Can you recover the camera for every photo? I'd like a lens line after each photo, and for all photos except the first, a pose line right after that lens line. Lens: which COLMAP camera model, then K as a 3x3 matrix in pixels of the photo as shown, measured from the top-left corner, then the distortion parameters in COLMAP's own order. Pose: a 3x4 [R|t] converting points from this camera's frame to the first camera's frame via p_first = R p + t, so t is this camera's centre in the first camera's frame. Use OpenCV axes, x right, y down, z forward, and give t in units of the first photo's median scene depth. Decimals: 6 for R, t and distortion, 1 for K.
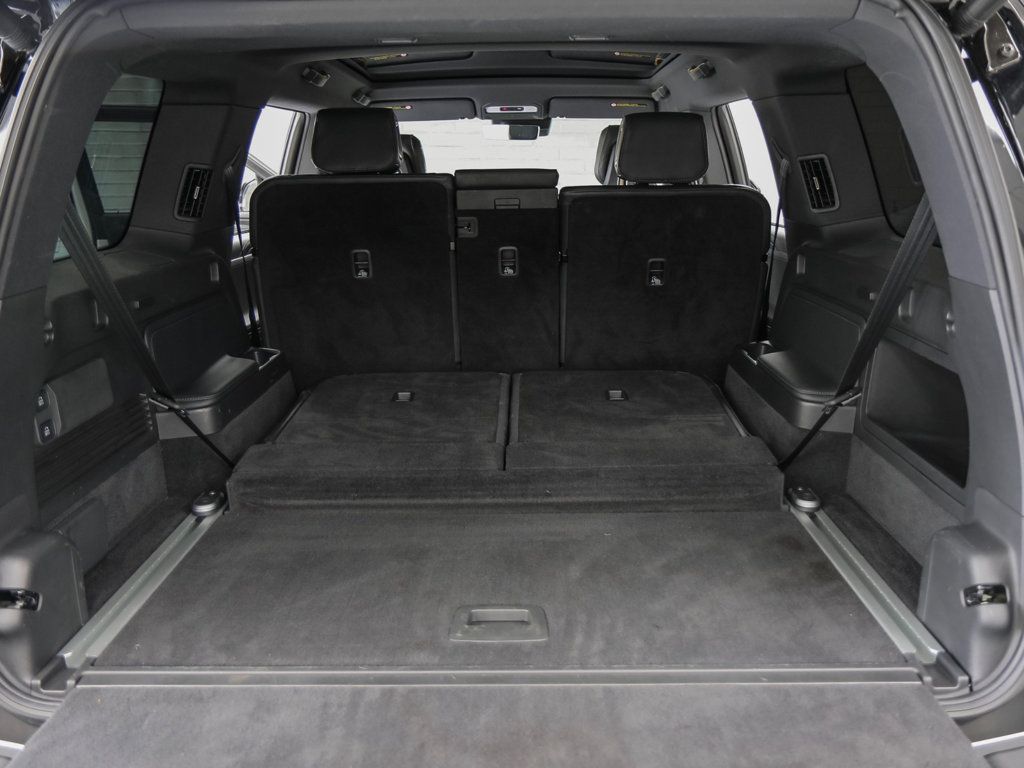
lens RADIAL K [[782.9, 0, 504.7], [0, 782.9, 375.8], [0, 0, 1]] dist [-0.002022, -0.004726]
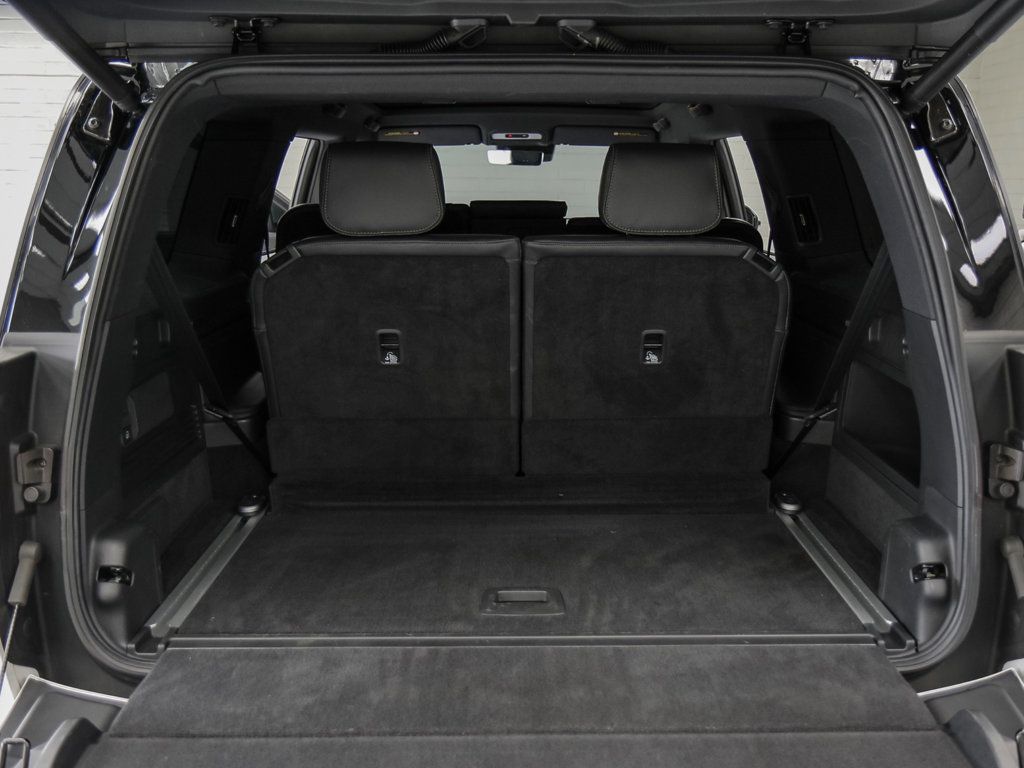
lens RADIAL K [[782.9, 0, 518.7], [0, 782.9, 391.1], [0, 0, 1]] dist [-0.002022, -0.004726]
pose [[0.999794, 0.007332, 0.018909, -0.037177], [-0.007187, 0.999944, -0.007755, 0.012179], [-0.018964, 0.007618, 0.999791, -0.168834]]
